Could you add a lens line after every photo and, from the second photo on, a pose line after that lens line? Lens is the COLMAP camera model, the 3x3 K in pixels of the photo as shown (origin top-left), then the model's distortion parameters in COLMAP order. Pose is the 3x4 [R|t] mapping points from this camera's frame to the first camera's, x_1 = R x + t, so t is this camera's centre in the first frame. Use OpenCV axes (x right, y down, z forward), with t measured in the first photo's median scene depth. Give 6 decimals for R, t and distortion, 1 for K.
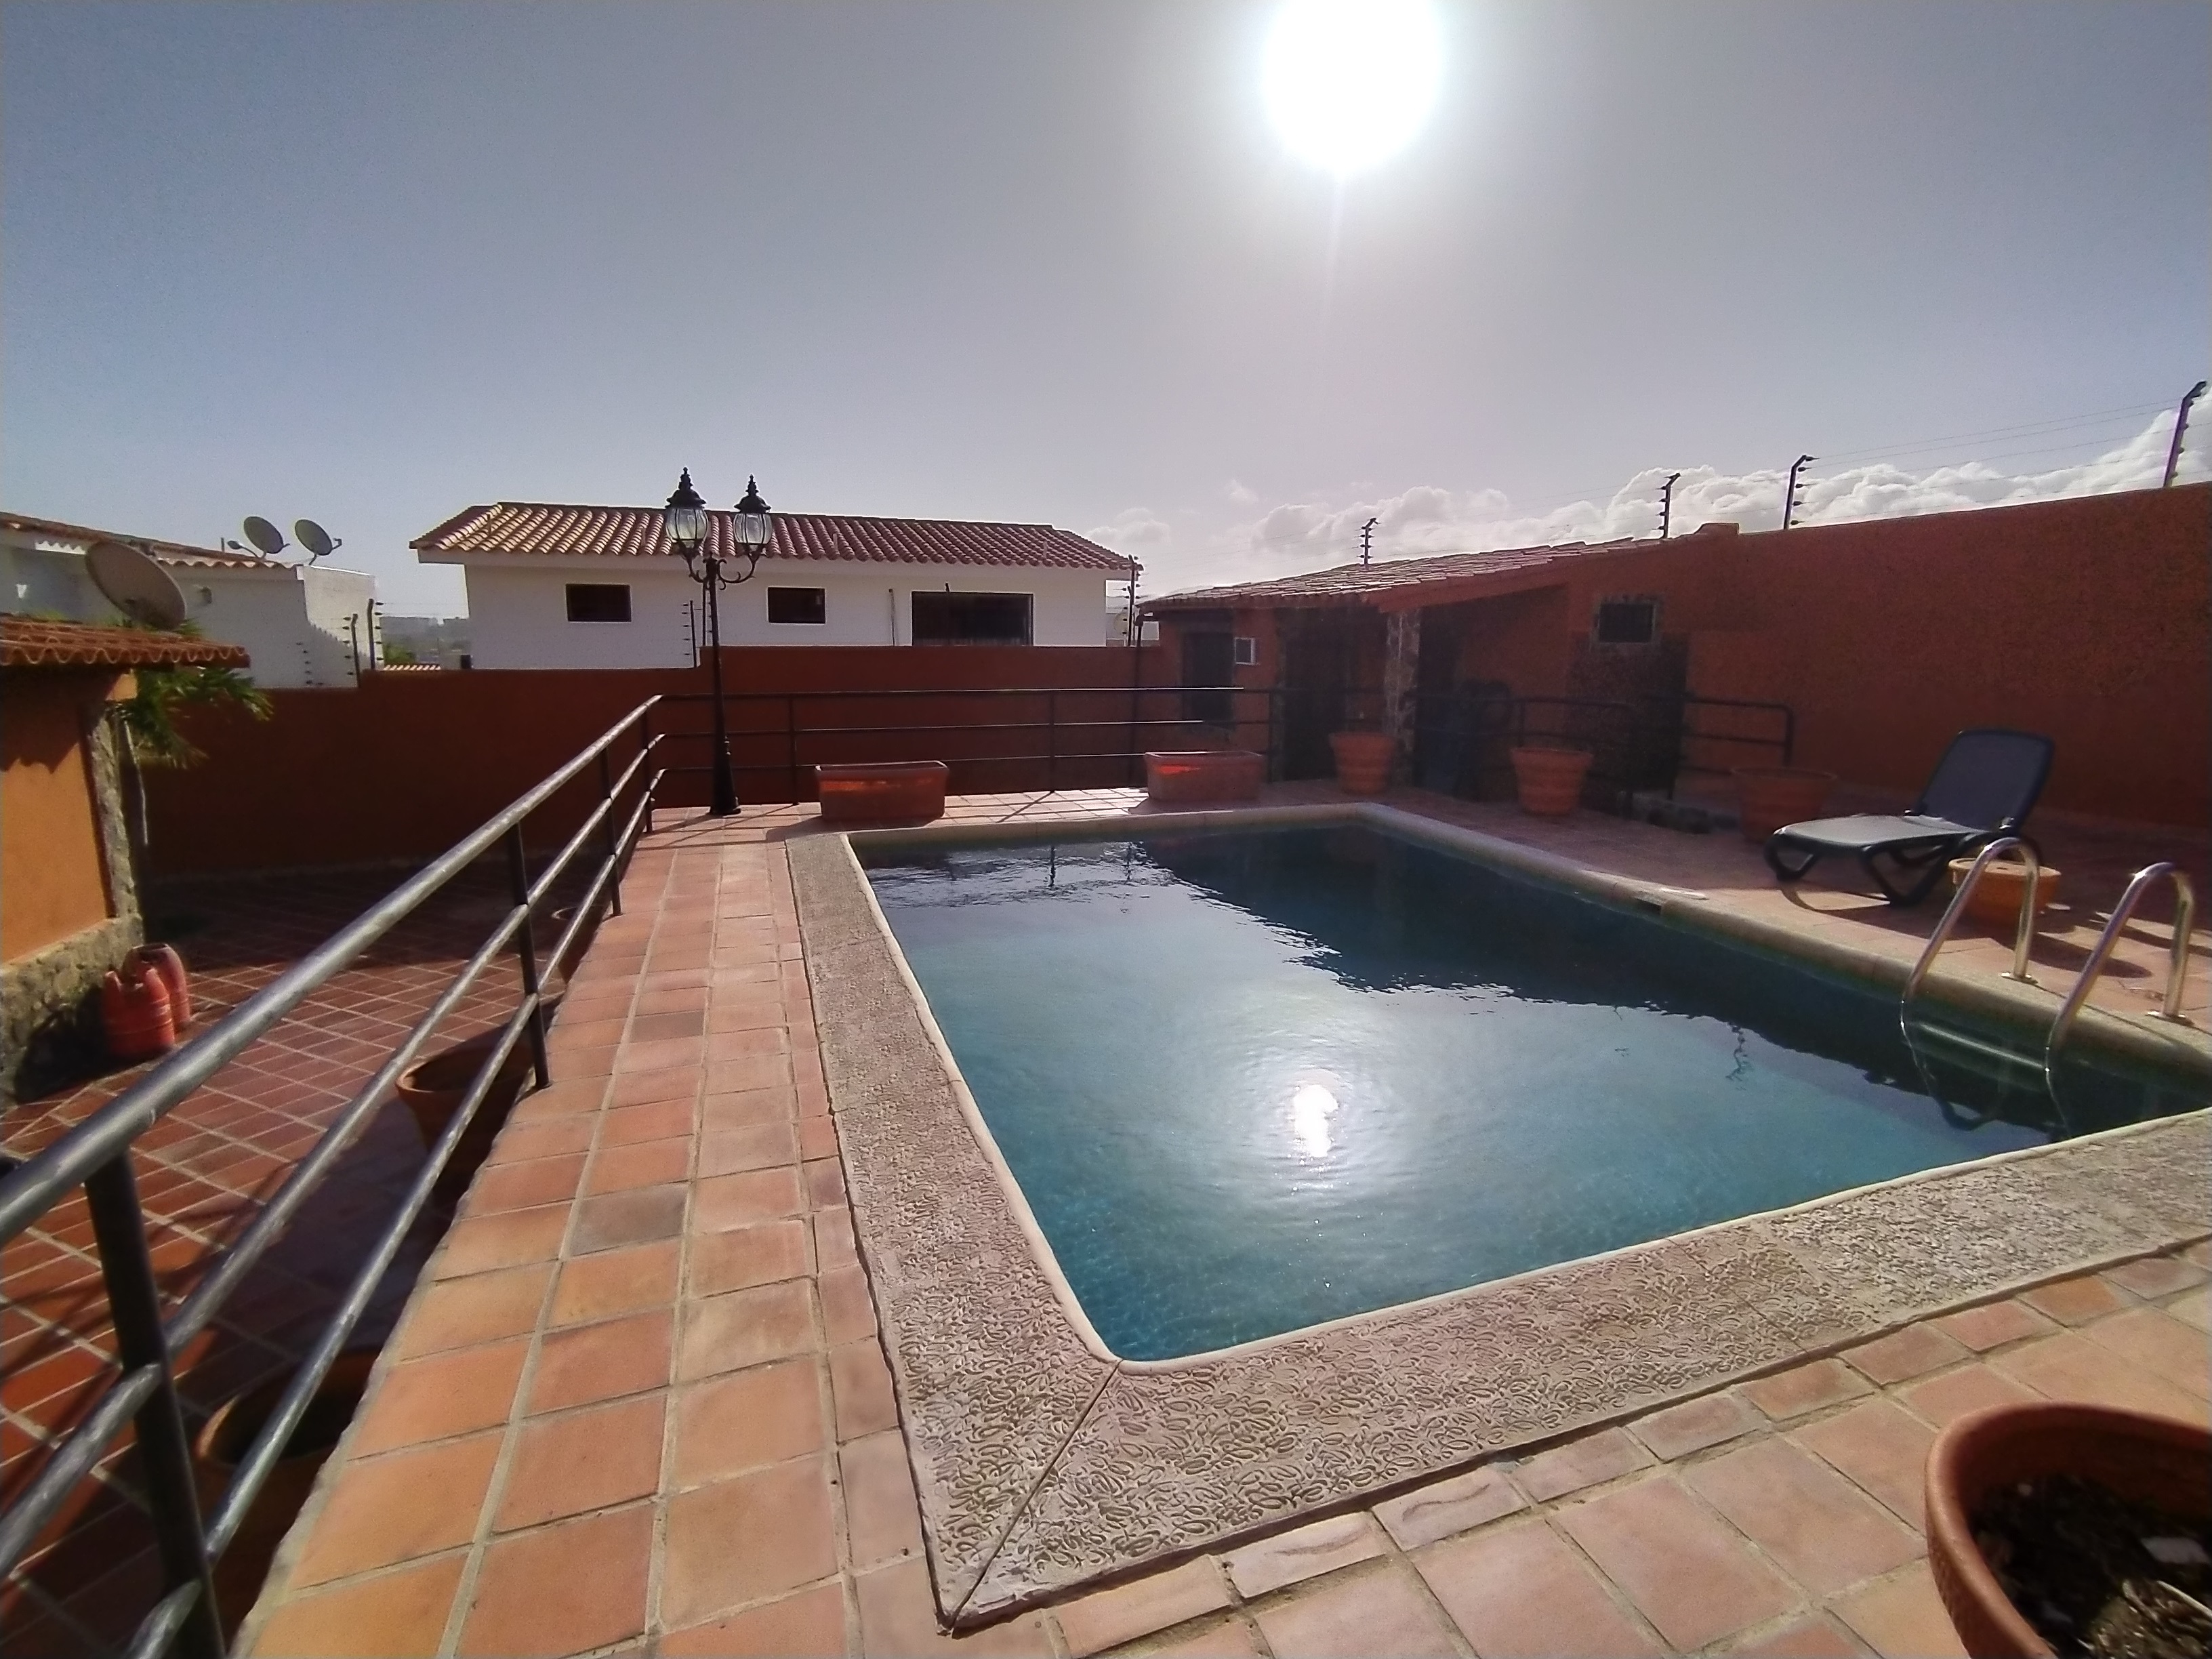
lens RADIAL K [[1019.3, 0, 1106.0], [0, 1019.3, 829.5], [0, 0, 1]] dist [-0.037871, 0.029061]
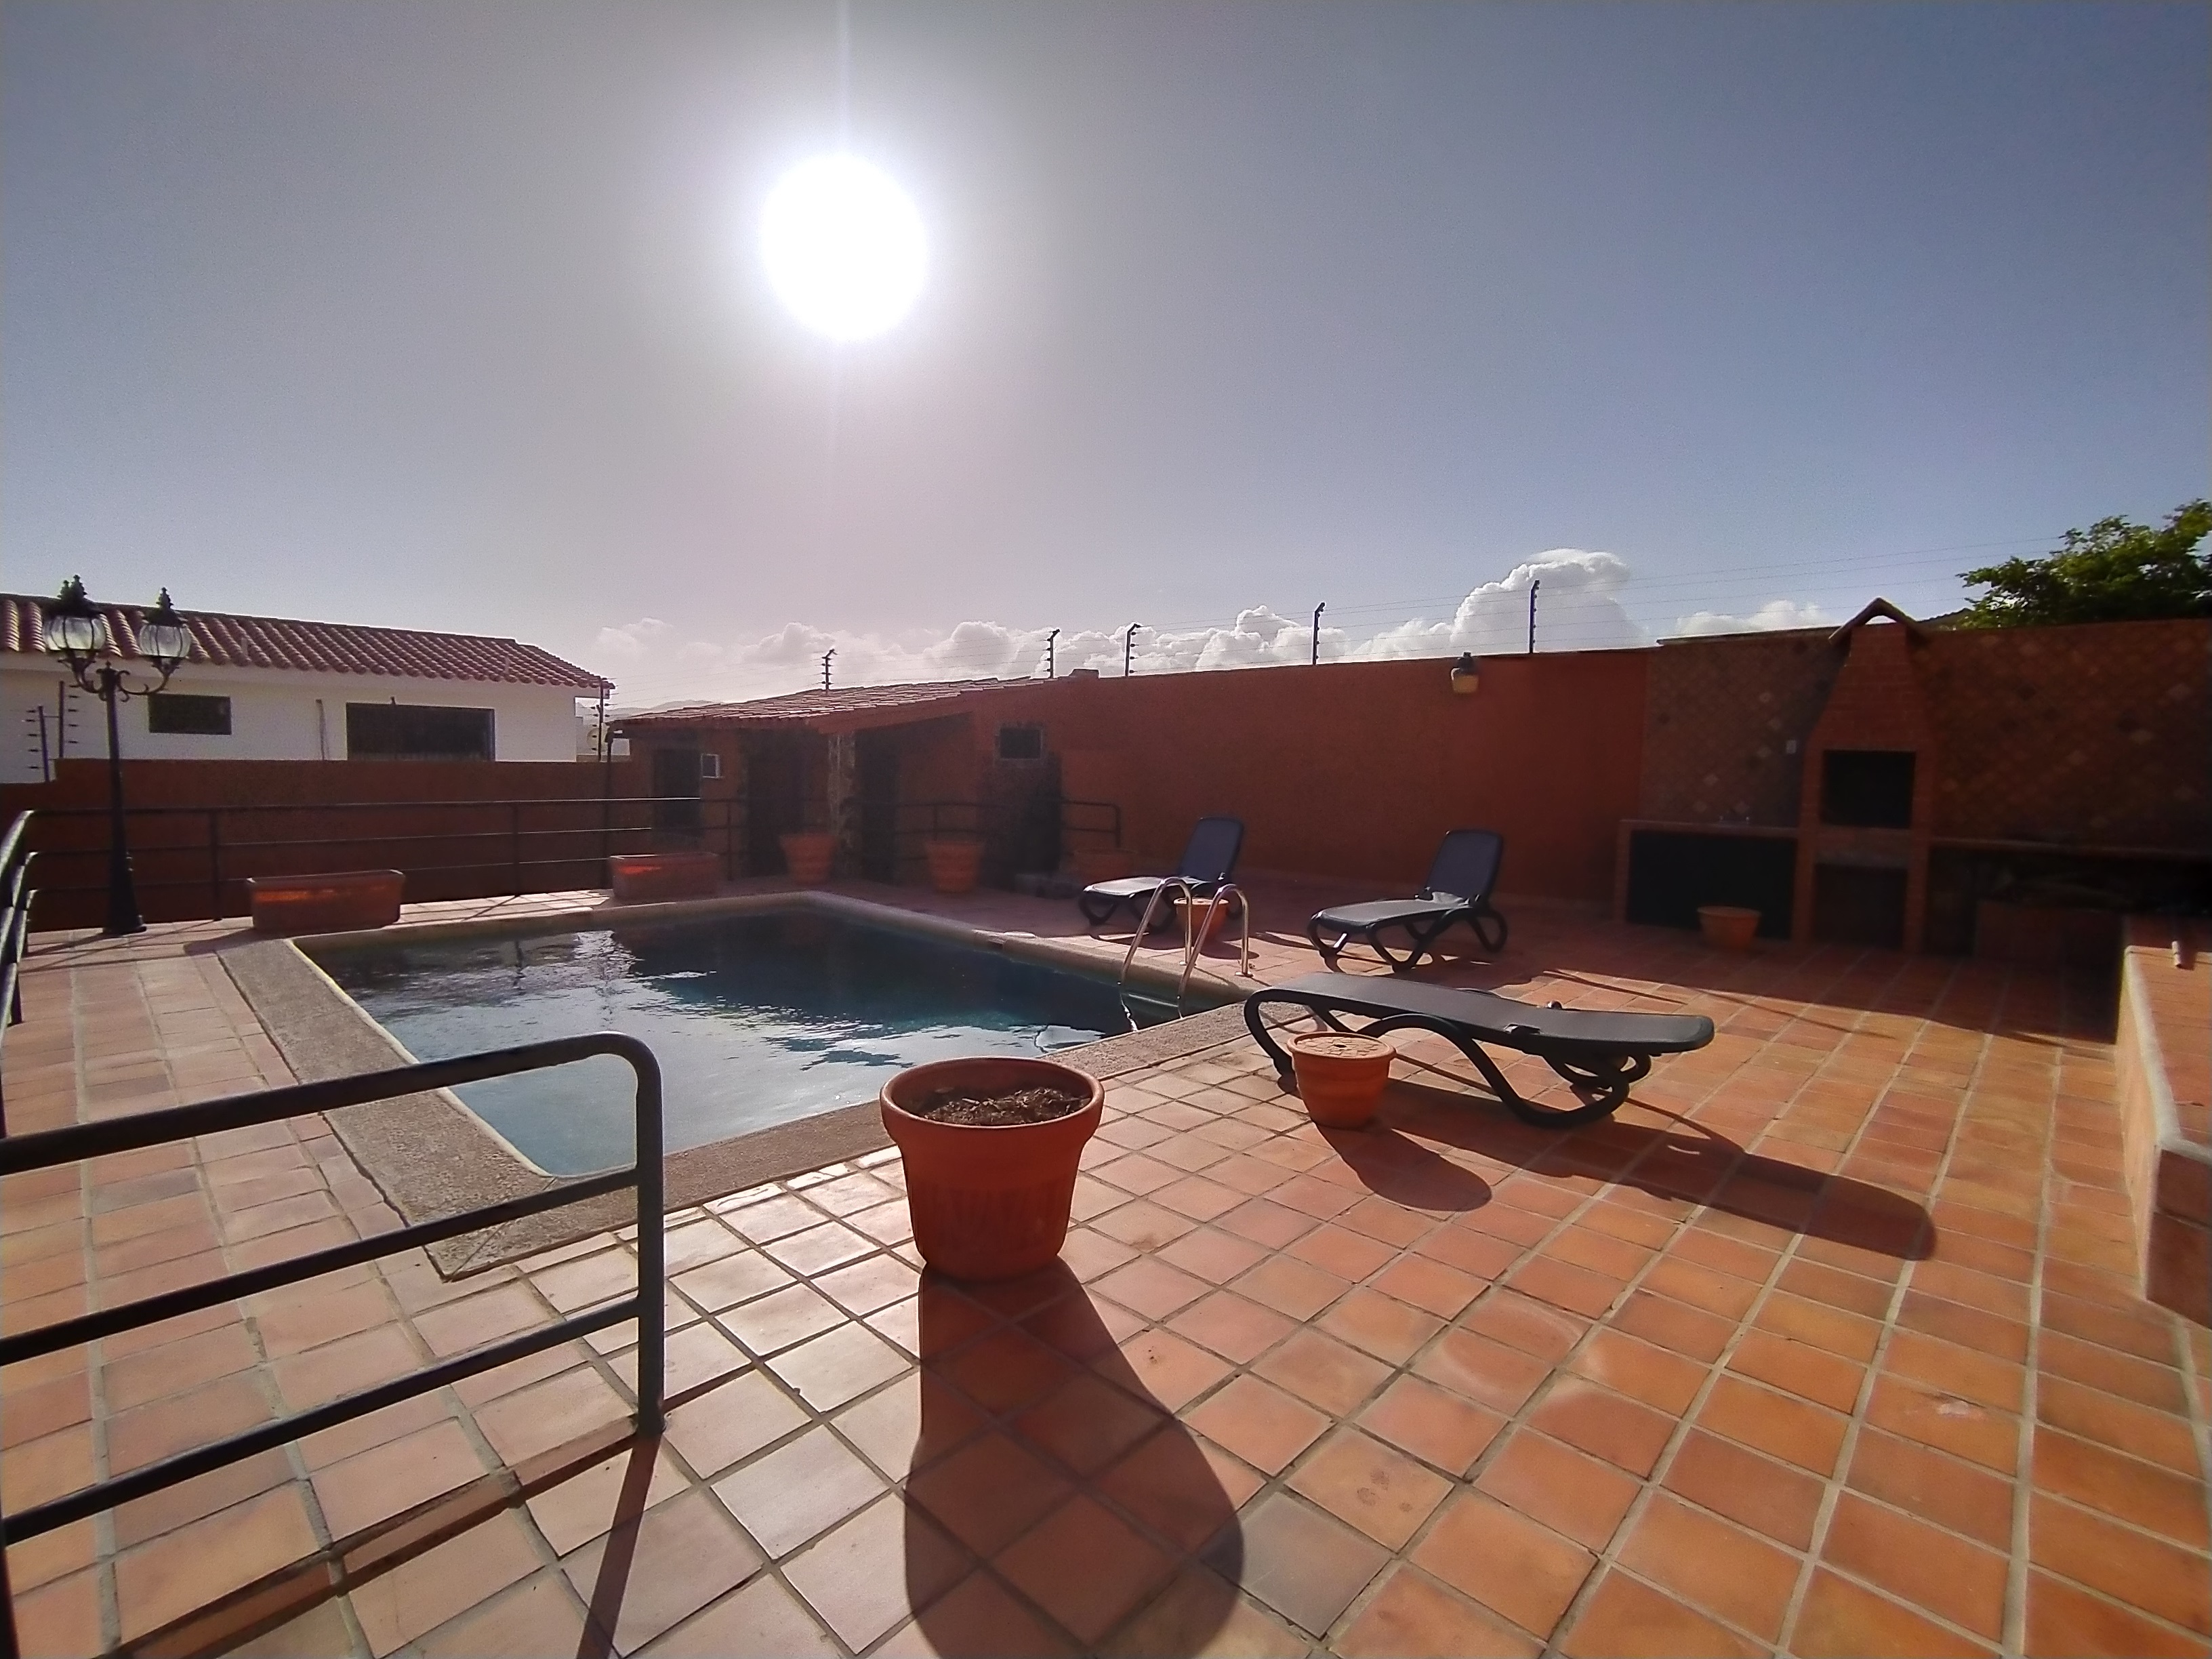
lens RADIAL K [[1070.0, 0, 1060.4], [0, 1070.0, 811.3], [0, 0, 1]] dist [-0.016195, 0.035064]
pose [[0.914253, -0.016626, 0.404802, 0.016271], [0.069950, 0.990630, -0.117296, 0.044573], [-0.399059, 0.135554, 0.906850, -0.244234]]
